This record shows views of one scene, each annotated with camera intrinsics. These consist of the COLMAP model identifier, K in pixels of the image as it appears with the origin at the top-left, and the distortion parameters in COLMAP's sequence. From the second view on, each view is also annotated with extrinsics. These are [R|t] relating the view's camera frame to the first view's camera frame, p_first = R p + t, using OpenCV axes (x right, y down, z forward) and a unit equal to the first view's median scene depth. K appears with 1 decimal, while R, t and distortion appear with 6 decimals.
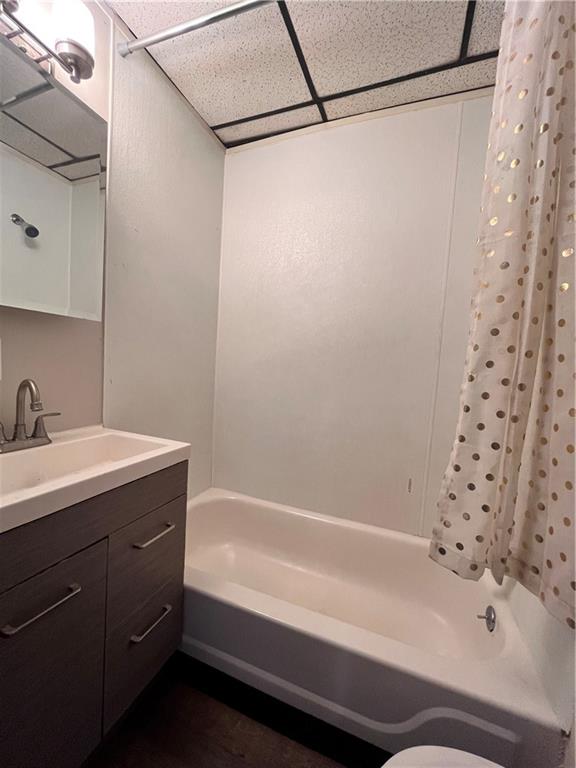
lens RADIAL K [[309.9, 0, 285.3], [0, 309.9, 382.0], [0, 0, 1]] dist [-0.002621, -0.000080]
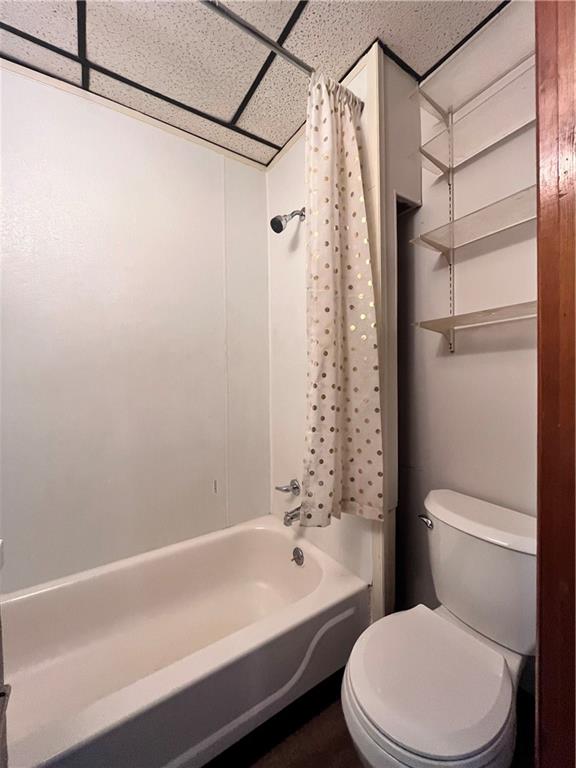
lens RADIAL K [[313.9, 0, 290.2], [0, 313.9, 386.1], [0, 0, 1]] dist [-0.002674, -0.000391]
pose [[0.567080, -0.092609, 0.818440, -0.460695], [0.104199, 0.993742, 0.040247, -0.057754], [-0.817045, 0.062457, 0.573181, 0.196246]]
